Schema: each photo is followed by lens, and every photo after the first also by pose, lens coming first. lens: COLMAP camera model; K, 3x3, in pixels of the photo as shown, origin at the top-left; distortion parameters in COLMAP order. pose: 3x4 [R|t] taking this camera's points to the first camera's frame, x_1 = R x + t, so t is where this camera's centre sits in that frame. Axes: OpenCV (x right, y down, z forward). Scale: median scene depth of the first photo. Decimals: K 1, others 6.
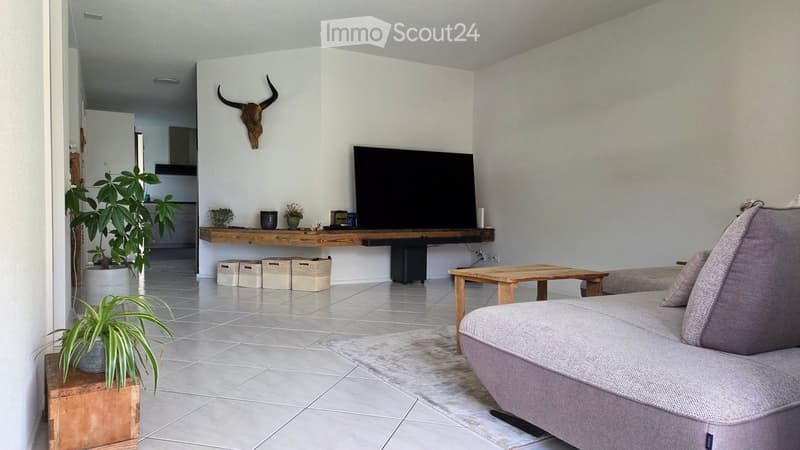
lens RADIAL K [[532.0, 0, 405.1], [0, 532.0, 220.6], [0, 0, 1]] dist [0.037468, 0.000352]
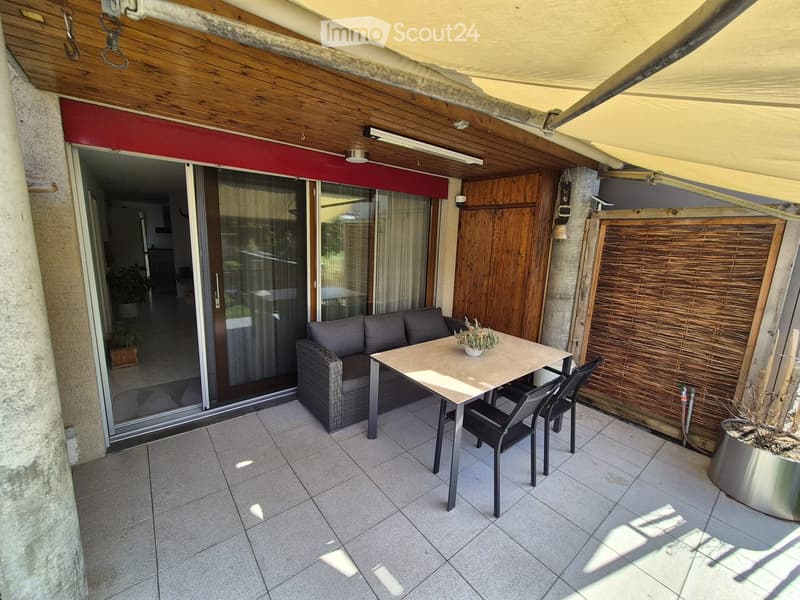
lens RADIAL K [[328.9, 0, 396.9], [0, 328.9, 297.4], [0, 0, 1]] dist [0.001113, 0.000069]
pose [[0.987208, 0.010190, 0.159111, 0.498401], [-0.038214, 0.983990, 0.174079, -0.274425], [-0.154790, -0.177932, 0.971792, -0.773443]]
